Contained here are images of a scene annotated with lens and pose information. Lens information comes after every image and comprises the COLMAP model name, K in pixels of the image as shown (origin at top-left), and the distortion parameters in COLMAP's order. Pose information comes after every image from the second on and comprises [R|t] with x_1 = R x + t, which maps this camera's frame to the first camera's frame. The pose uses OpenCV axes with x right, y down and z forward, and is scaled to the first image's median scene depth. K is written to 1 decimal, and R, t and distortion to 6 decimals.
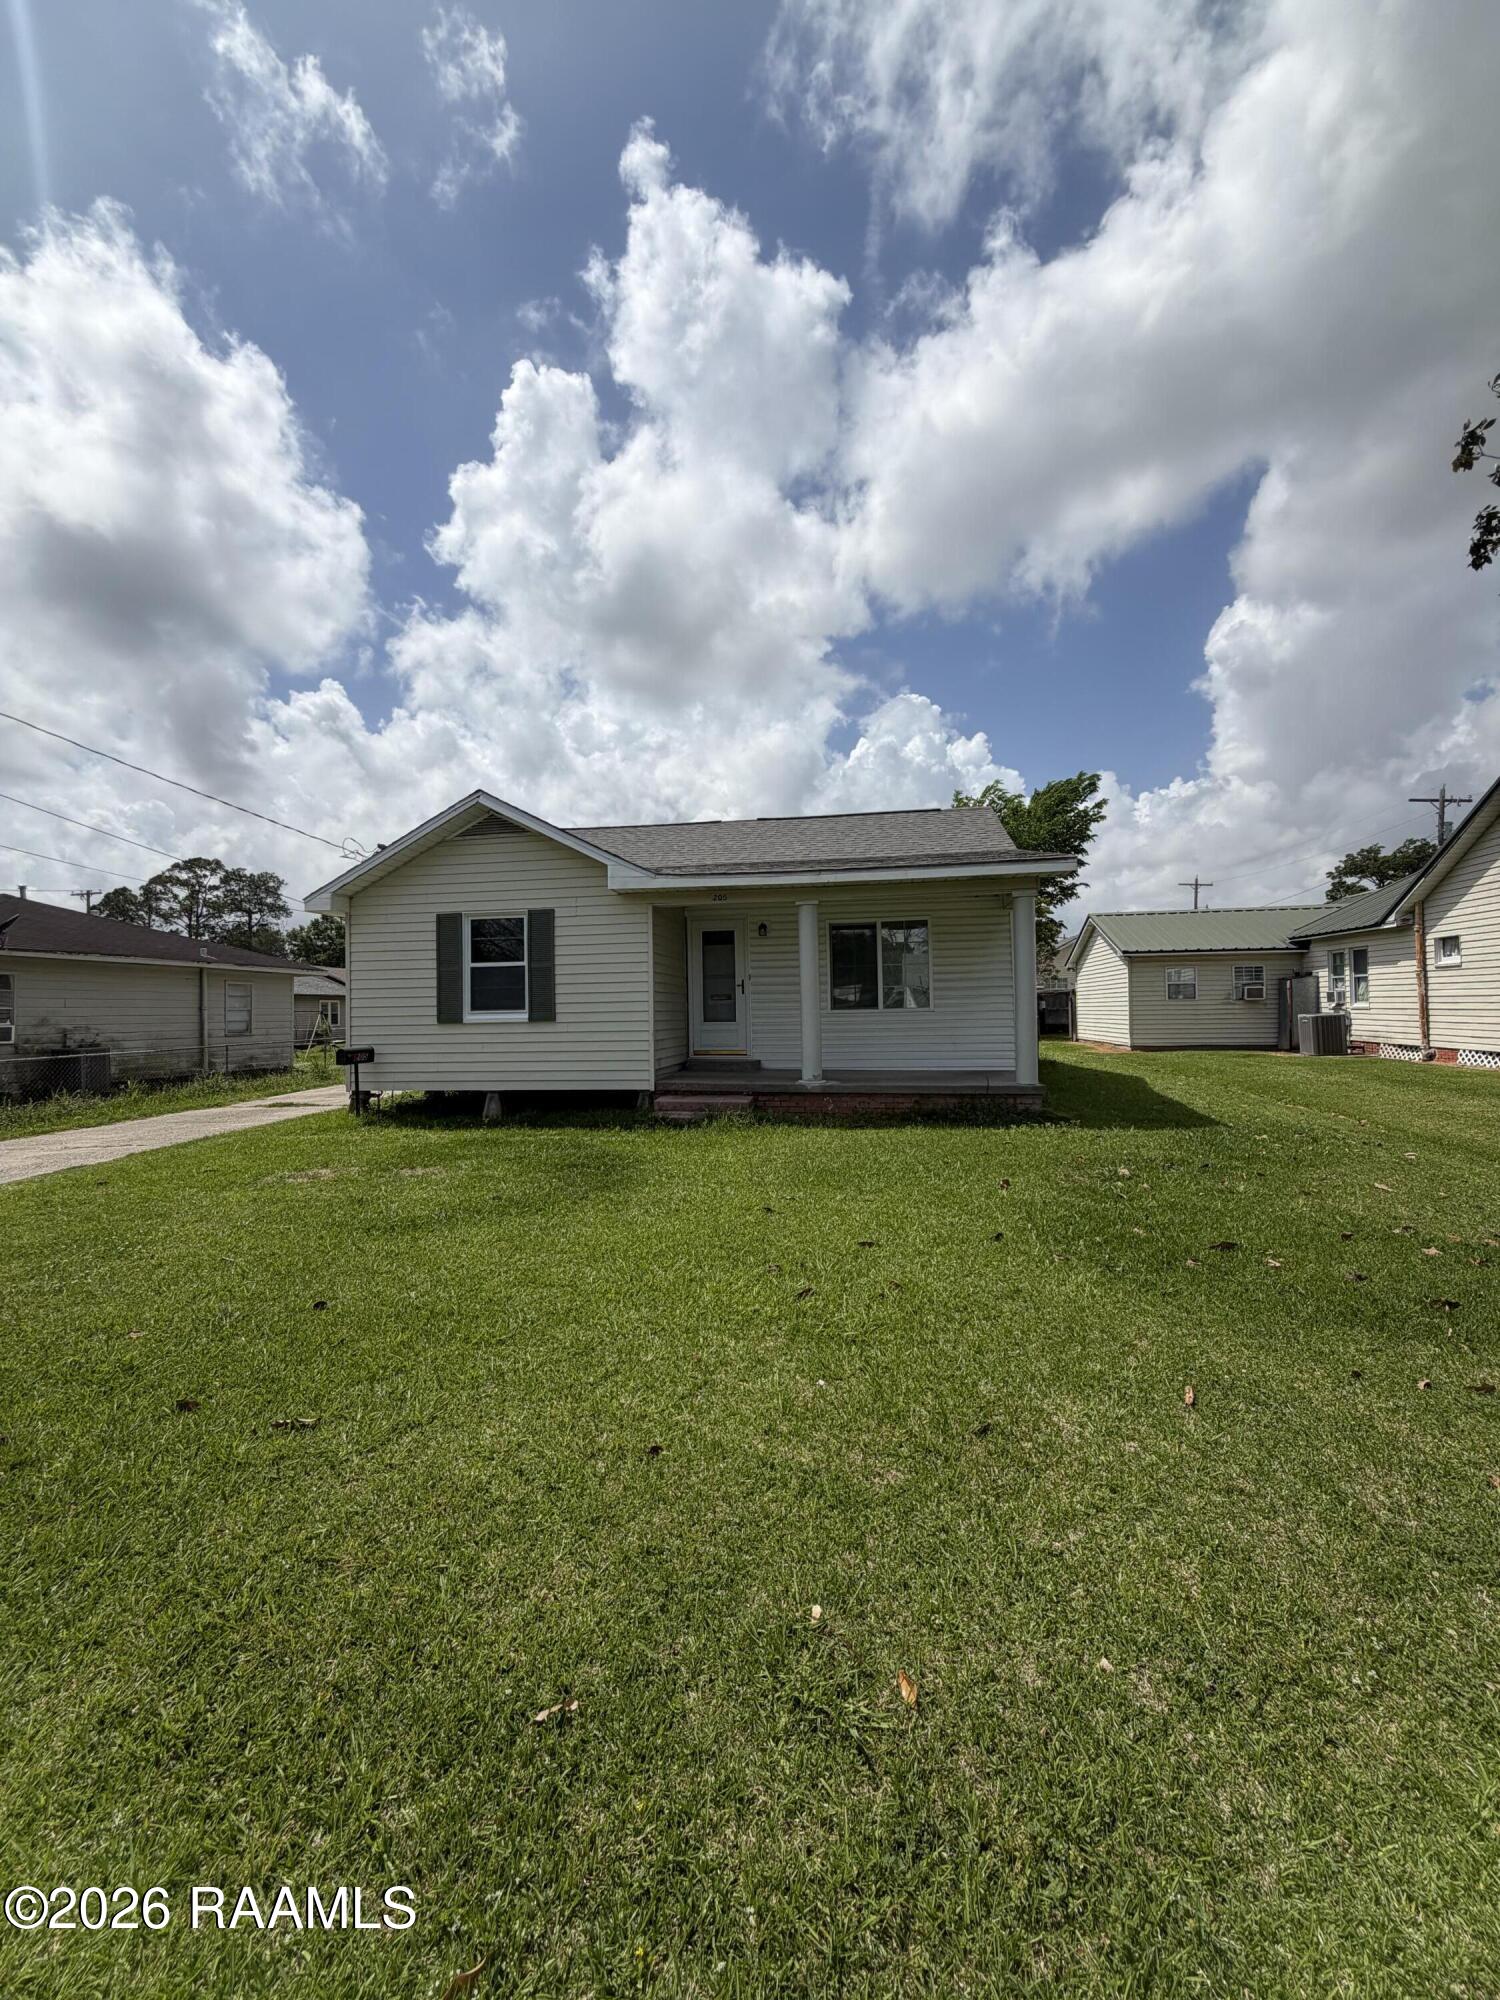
lens RADIAL K [[797.9, 0, 752.1], [0, 797.9, 993.5], [0, 0, 1]] dist [0.001265, -0.000126]
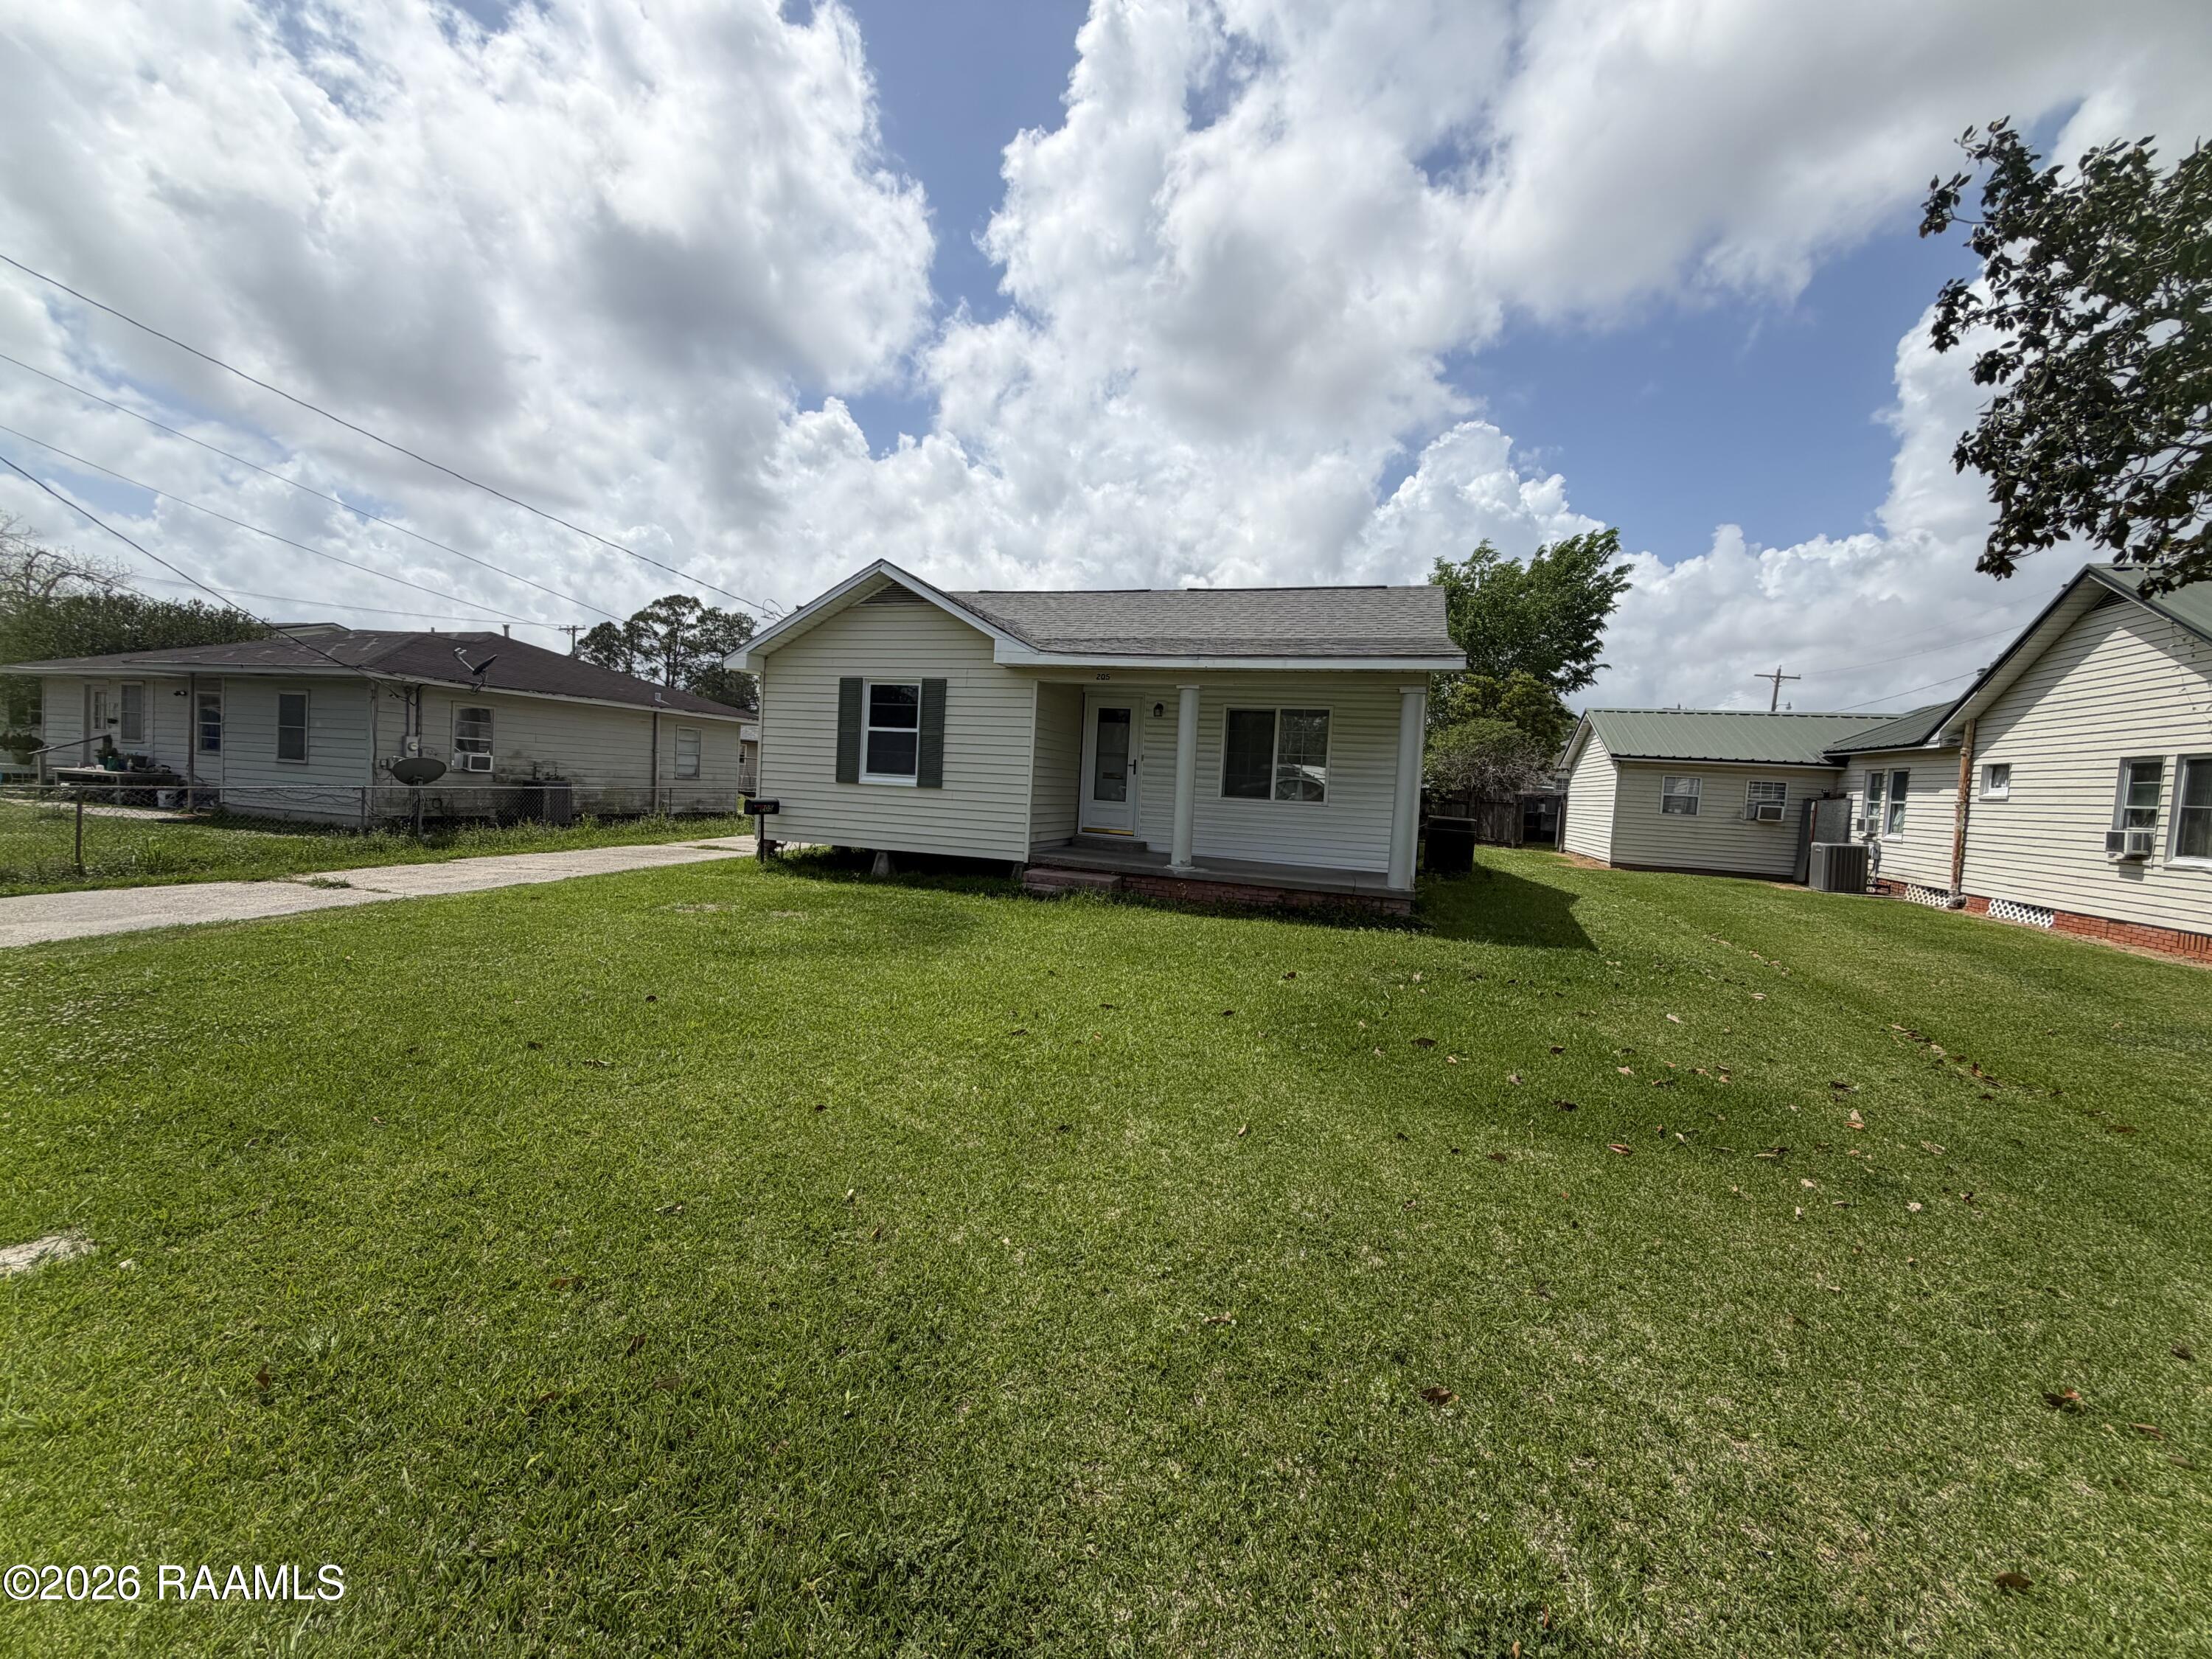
lens RADIAL K [[882.5, 0, 1100.9], [0, 882.5, 831.7], [0, 0, 1]] dist [0.001265, -0.000126]
pose [[0.984595, 0.080117, -0.155415, 0.125382], [-0.068378, 0.994489, 0.079468, -0.012842], [0.160925, -0.067616, 0.984648, -0.088801]]
